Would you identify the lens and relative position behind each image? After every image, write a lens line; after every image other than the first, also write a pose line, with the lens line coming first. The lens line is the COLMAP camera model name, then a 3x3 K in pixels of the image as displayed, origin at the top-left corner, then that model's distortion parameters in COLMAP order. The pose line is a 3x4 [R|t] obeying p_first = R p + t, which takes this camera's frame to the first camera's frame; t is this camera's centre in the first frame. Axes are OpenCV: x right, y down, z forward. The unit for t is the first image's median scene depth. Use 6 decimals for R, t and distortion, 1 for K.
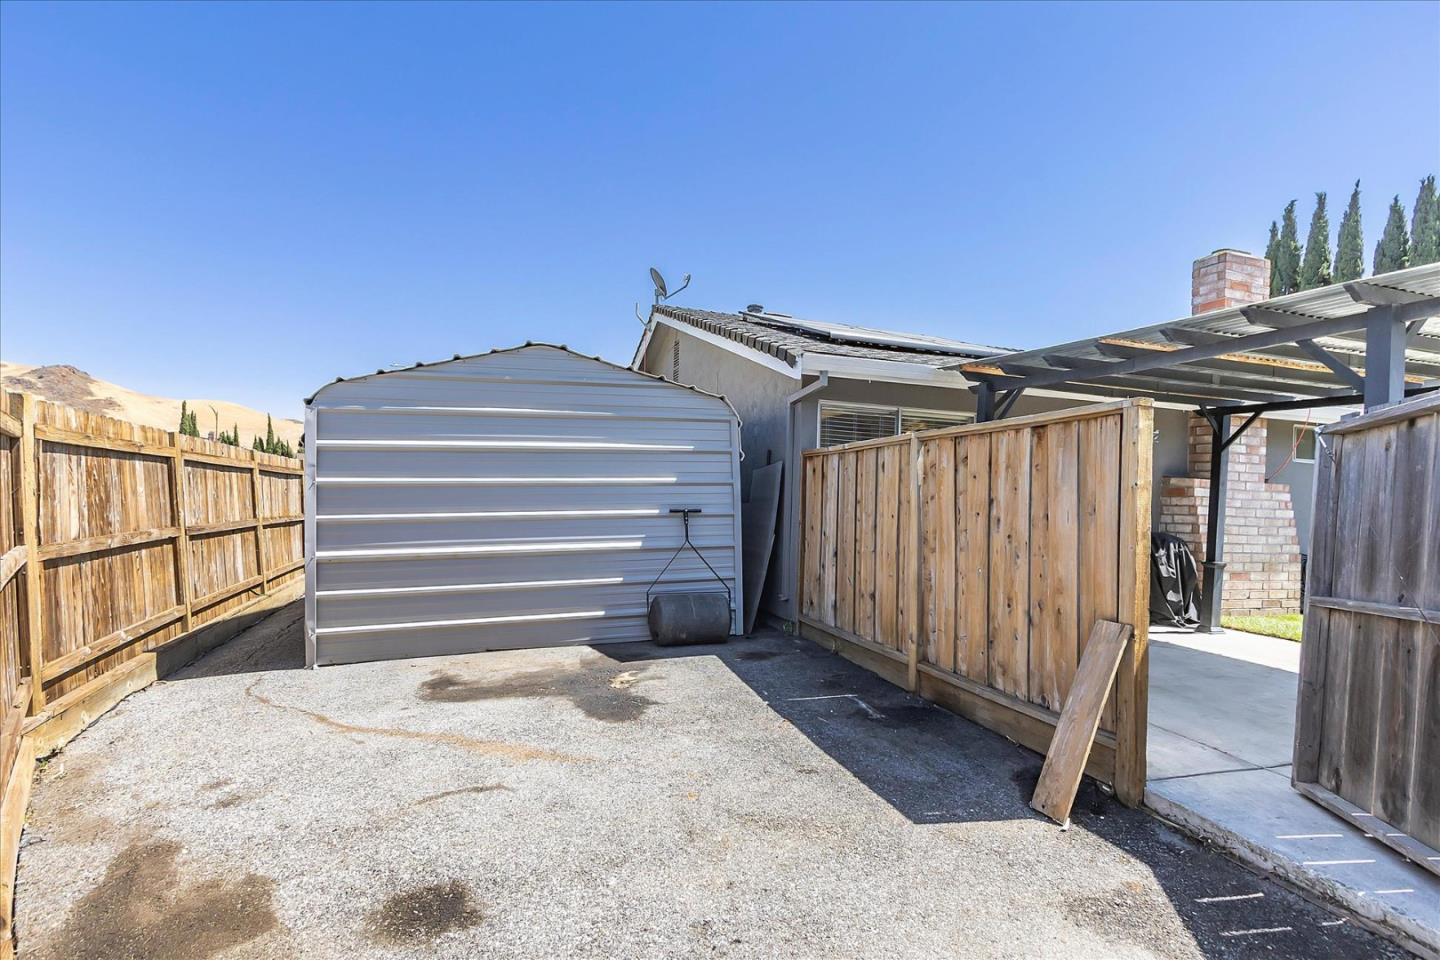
lens RADIAL K [[696.6, 0, 719.5], [0, 696.6, 492.5], [0, 0, 1]] dist [0.009845, -0.002214]
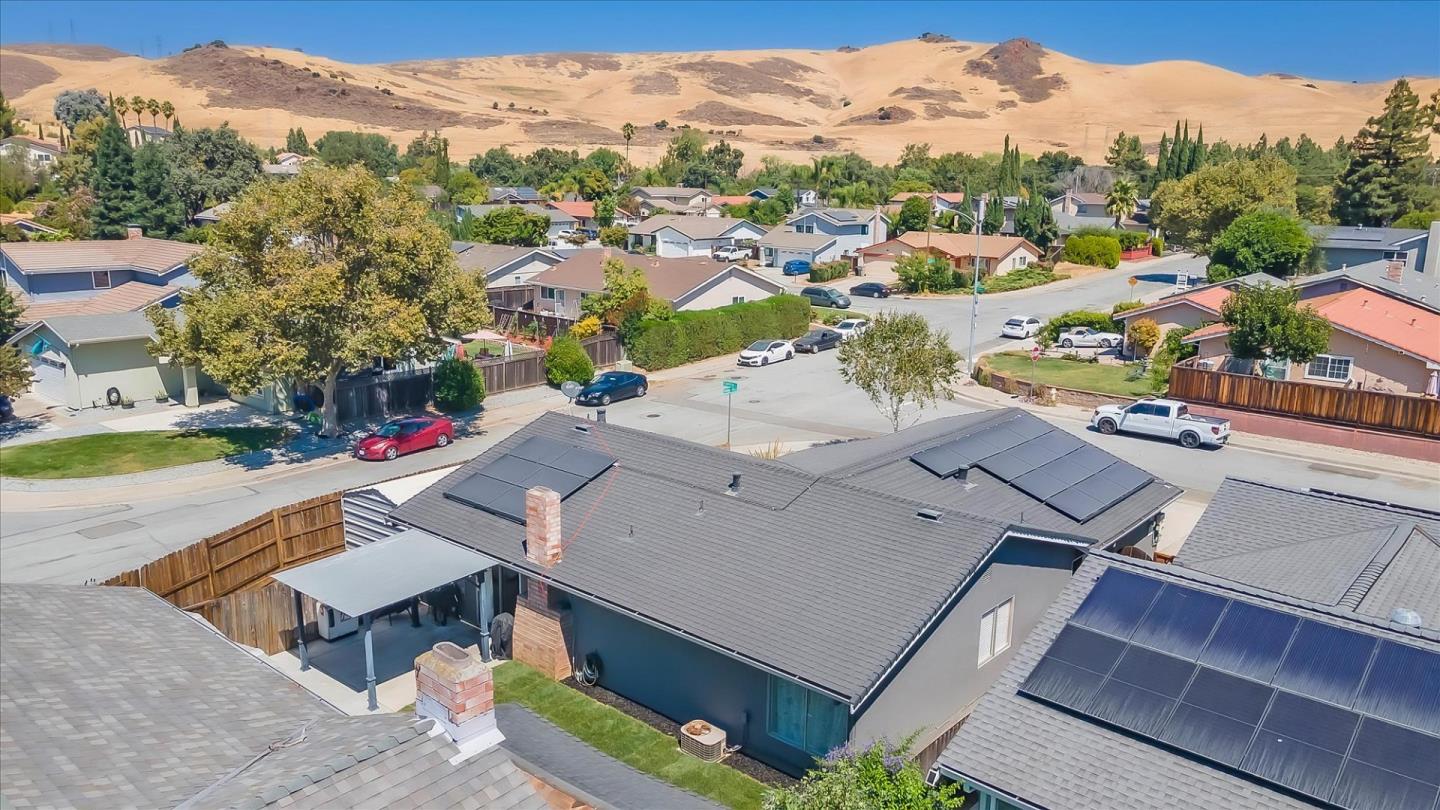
lens RADIAL K [[1058.7, 0, 726.5], [0, 1058.7, 403.7], [0, 0, 1]] dist [0.035090, 0.016438]
pose [[0.519739, 0.164791, -0.838281, 5.946631], [0.010568, 0.979905, 0.199184, -2.016448], [0.854260, -0.112382, 0.507554, -0.025943]]
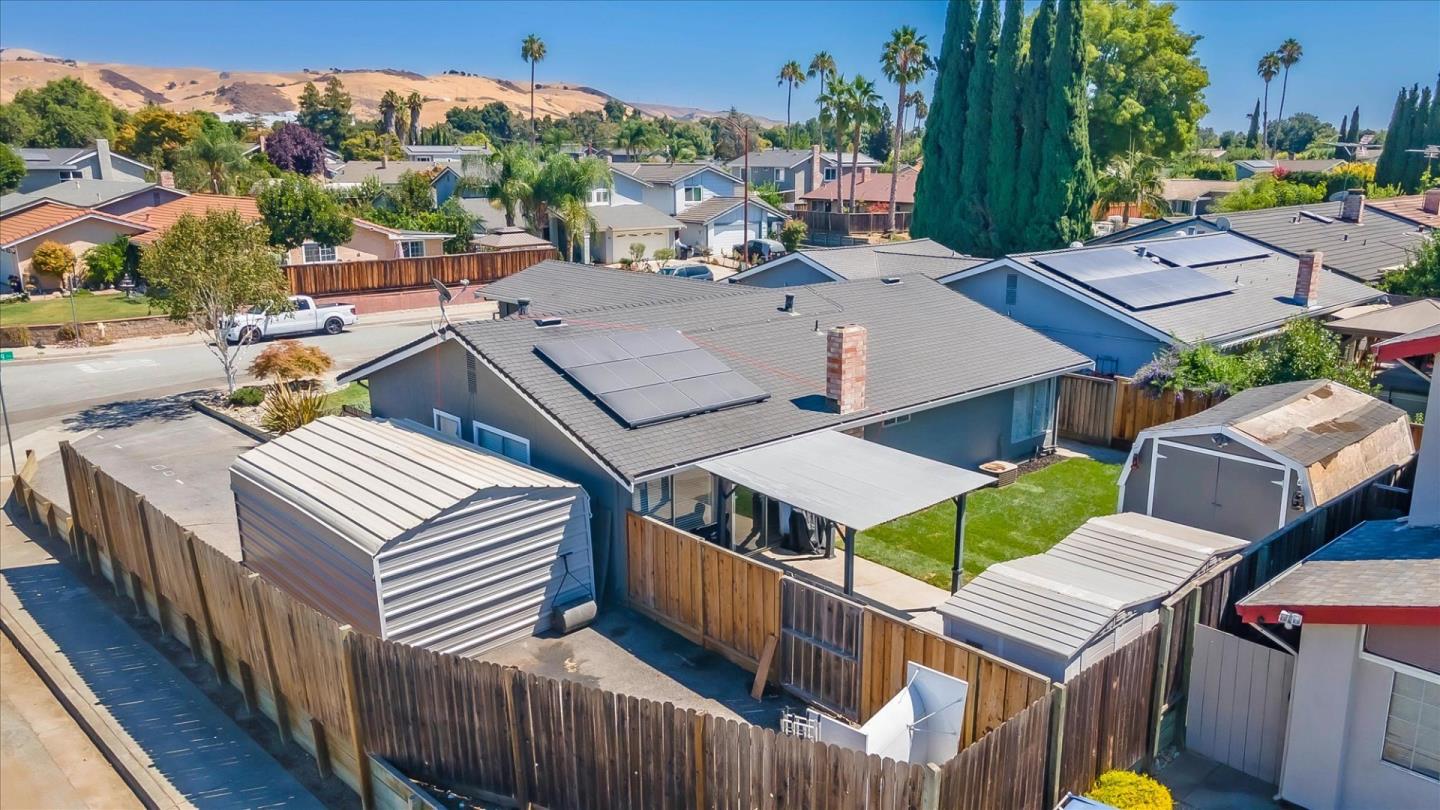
lens RADIAL K [[1058.7, 0, 731.0], [0, 1058.7, 404.2], [0, 0, 1]] dist [0.035090, 0.016438]
pose [[0.909363, -0.125564, 0.396601, -0.956063], [0.021998, 0.966541, 0.255567, -1.427902], [-0.415421, -0.223679, 0.881699, -2.019010]]
